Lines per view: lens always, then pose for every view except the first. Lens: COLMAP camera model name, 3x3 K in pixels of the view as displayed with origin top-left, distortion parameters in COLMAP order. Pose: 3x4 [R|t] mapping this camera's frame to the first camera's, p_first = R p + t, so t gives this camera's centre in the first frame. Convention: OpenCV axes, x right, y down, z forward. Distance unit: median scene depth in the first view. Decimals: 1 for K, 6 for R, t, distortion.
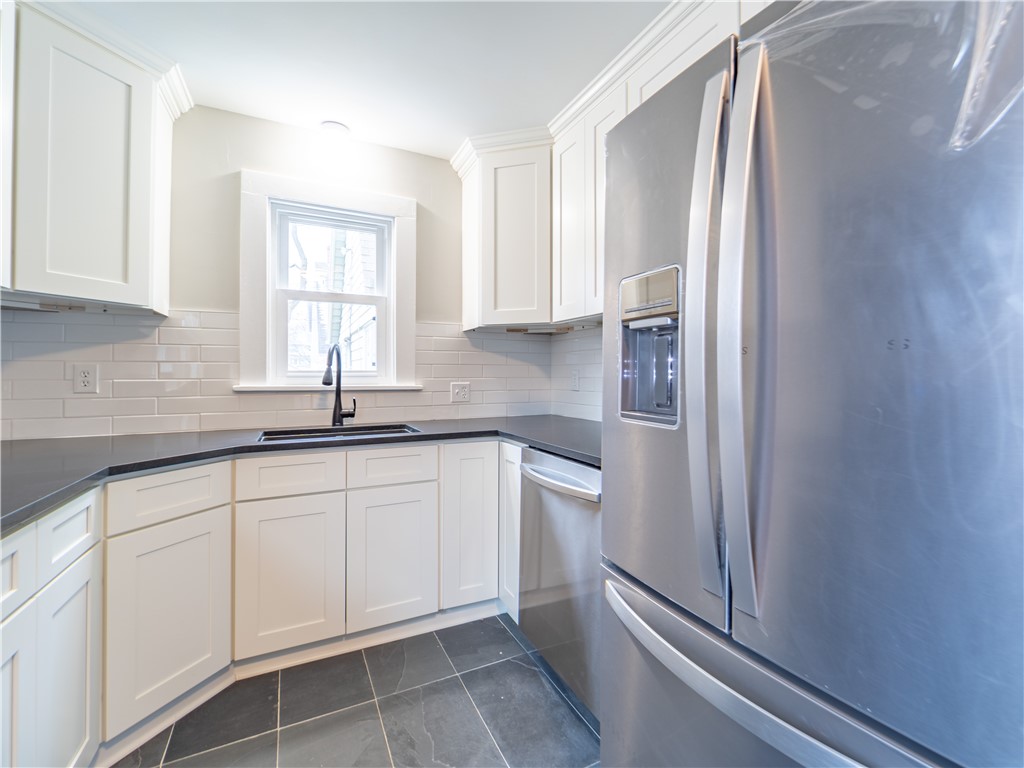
lens RADIAL K [[461.2, 0, 534.4], [0, 461.2, 369.0], [0, 0, 1]] dist [0.004984, -0.000765]
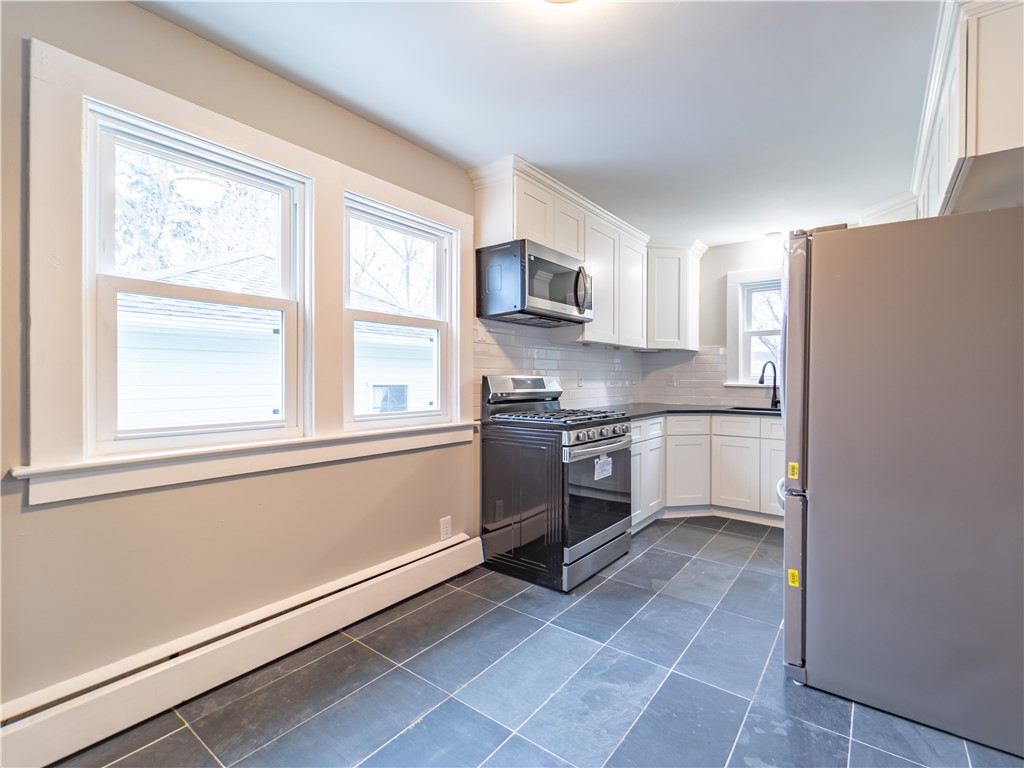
lens RADIAL K [[461.2, 0, 566.9], [0, 461.2, 383.4], [0, 0, 1]] dist [0.004984, -0.000765]
pose [[0.468993, 0.014518, -0.883083, 0.810678], [0.007400, 0.999765, 0.020366, -0.010534], [0.883171, -0.016086, 0.468775, -0.543752]]
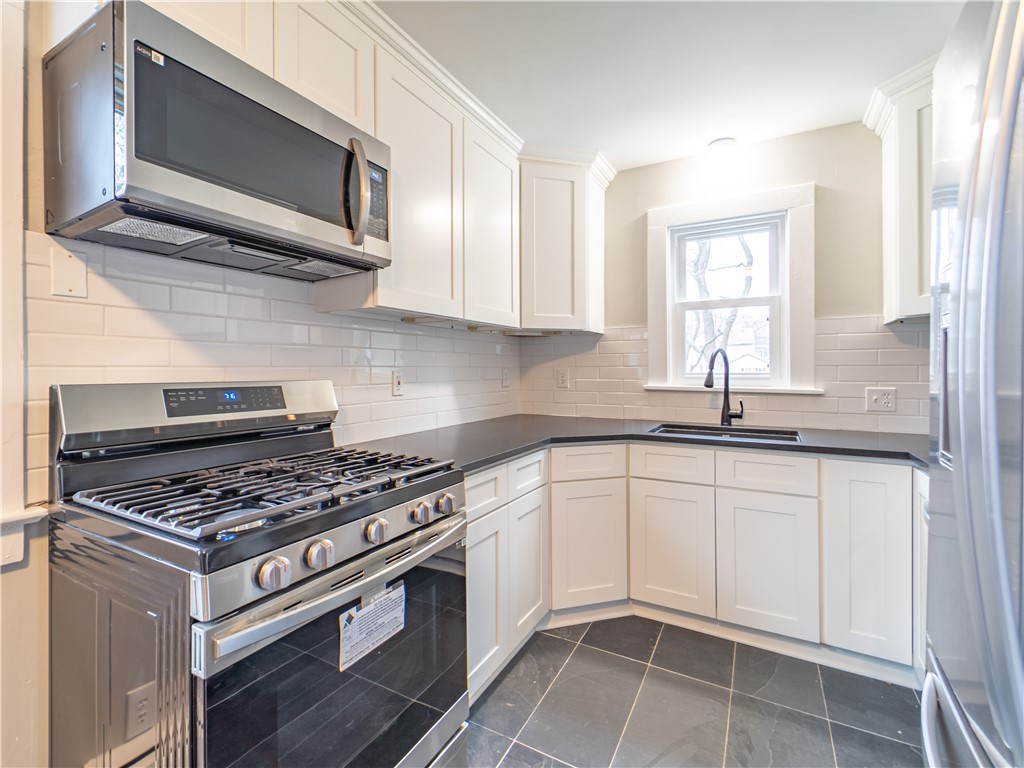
lens RADIAL K [[461.2, 0, 519.2], [0, 461.2, 368.9], [0, 0, 1]] dist [0.004984, -0.000765]
pose [[0.560392, 0.000226, -0.828228, 0.203582], [0.013183, 0.999871, 0.009193, -0.024539], [0.828123, -0.016070, 0.560316, 0.018525]]
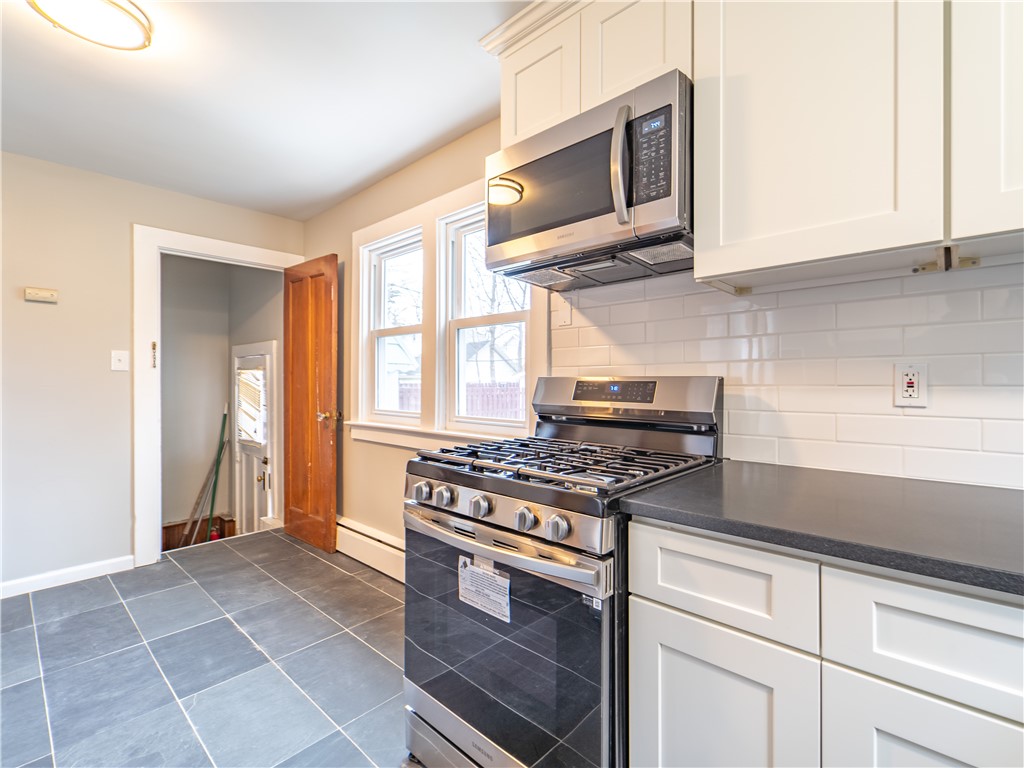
lens RADIAL K [[440.5, 0, 518.5], [0, 440.5, 379.6], [0, 0, 1]] dist [0.002818, 0.000062]
pose [[-0.924492, 0.004606, -0.381174, -0.142499], [0.009381, 0.999899, -0.010669, 0.007103], [0.381086, -0.013439, -0.924442, 0.690522]]
